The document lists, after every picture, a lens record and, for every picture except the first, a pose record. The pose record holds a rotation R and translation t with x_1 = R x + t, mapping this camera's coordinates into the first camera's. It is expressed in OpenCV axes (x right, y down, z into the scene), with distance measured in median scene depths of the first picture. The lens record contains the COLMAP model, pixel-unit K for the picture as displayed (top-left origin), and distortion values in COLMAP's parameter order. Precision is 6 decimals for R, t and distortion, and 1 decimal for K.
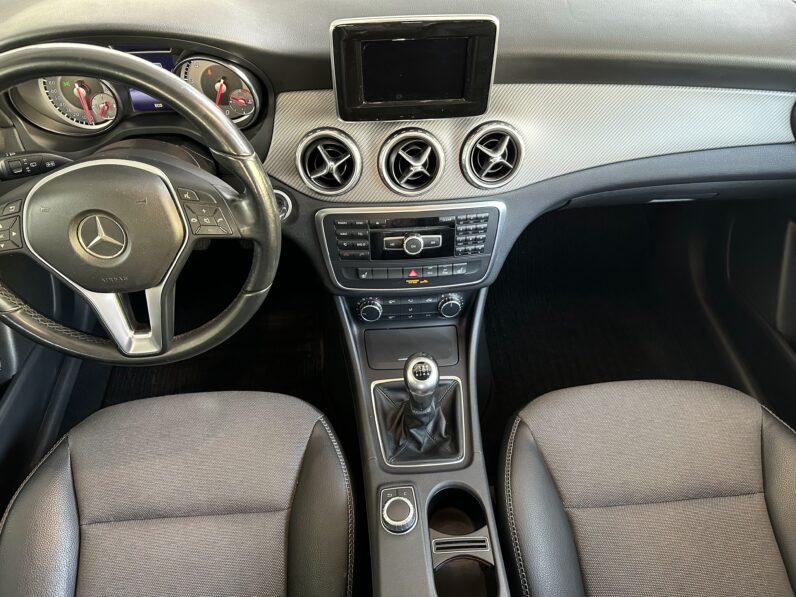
lens RADIAL K [[565.4, 0, 396.6], [0, 565.4, 300.3], [0, 0, 1]] dist [0.029880, -0.053947]
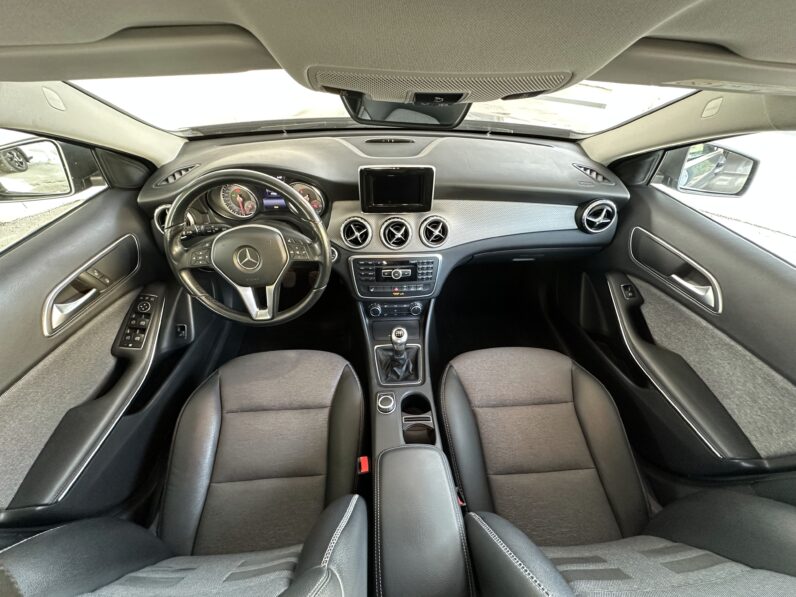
lens RADIAL K [[316.4, 0, 397.8], [0, 316.4, 301.2], [0, 0, 1]] dist [-0.012662, 0.001881]
pose [[0.999827, 0.015219, 0.010656, 0.024039], [-0.013795, 0.992323, -0.122898, 0.141834], [-0.012444, 0.122729, 0.992362, -0.123893]]
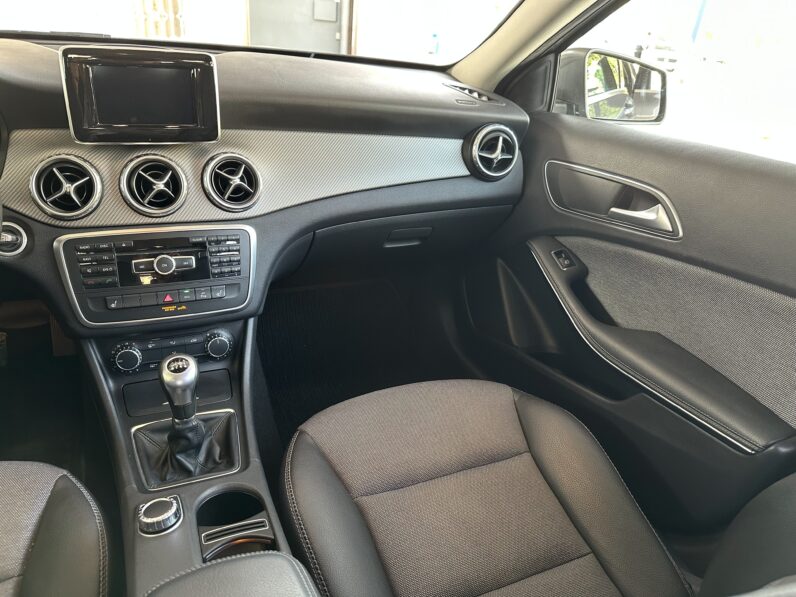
lens RADIAL K [[565.4, 0, 404.2], [0, 565.4, 299.2], [0, 0, 1]] dist [0.029880, -0.053947]
pose [[0.932881, -0.085894, 0.349794, 0.070945], [0.211853, 0.916249, -0.340010, 0.407080], [-0.291294, 0.391294, 0.872947, 0.005438]]
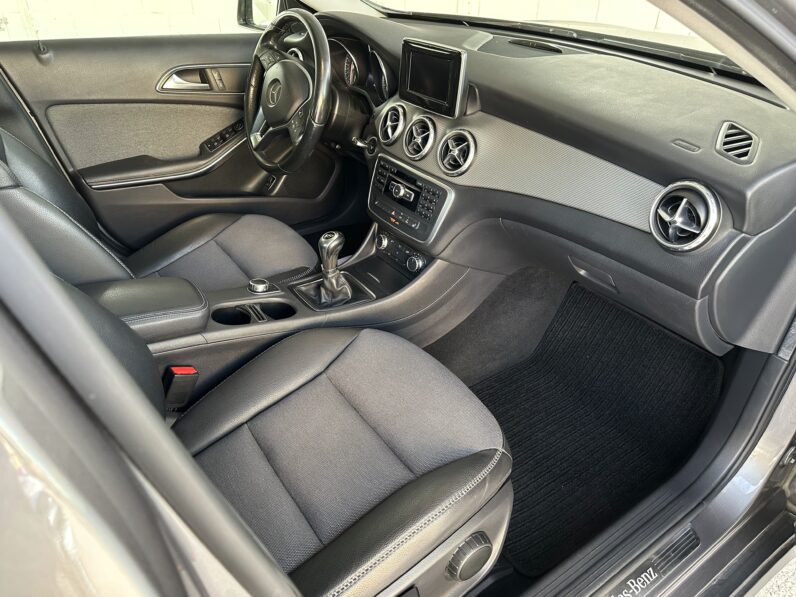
lens RADIAL K [[565.4, 0, 393.5], [0, 565.4, 305.3], [0, 0, 1]] dist [0.029880, -0.053947]
pose [[0.501639, 0.474834, -0.723112, 1.284127], [-0.672224, 0.740087, 0.019643, 0.108109], [0.544493, 0.476240, 0.690451, 0.104454]]
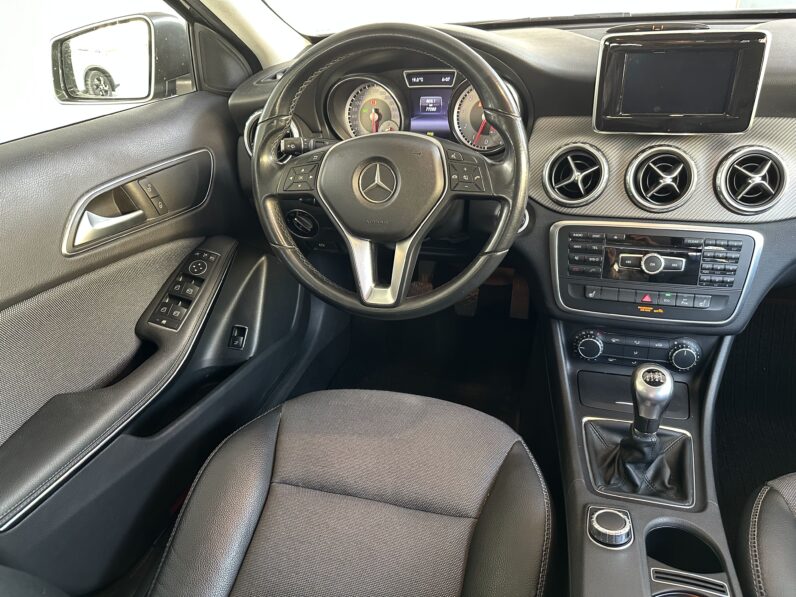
lens RADIAL K [[565.4, 0, 399.4], [0, 565.4, 298.9], [0, 0, 1]] dist [0.029880, -0.053947]
pose [[0.936089, 0.120182, -0.330596, -0.047640], [-0.220846, 0.932309, -0.286405, 0.336897], [0.273797, 0.341111, 0.899266, 0.034998]]
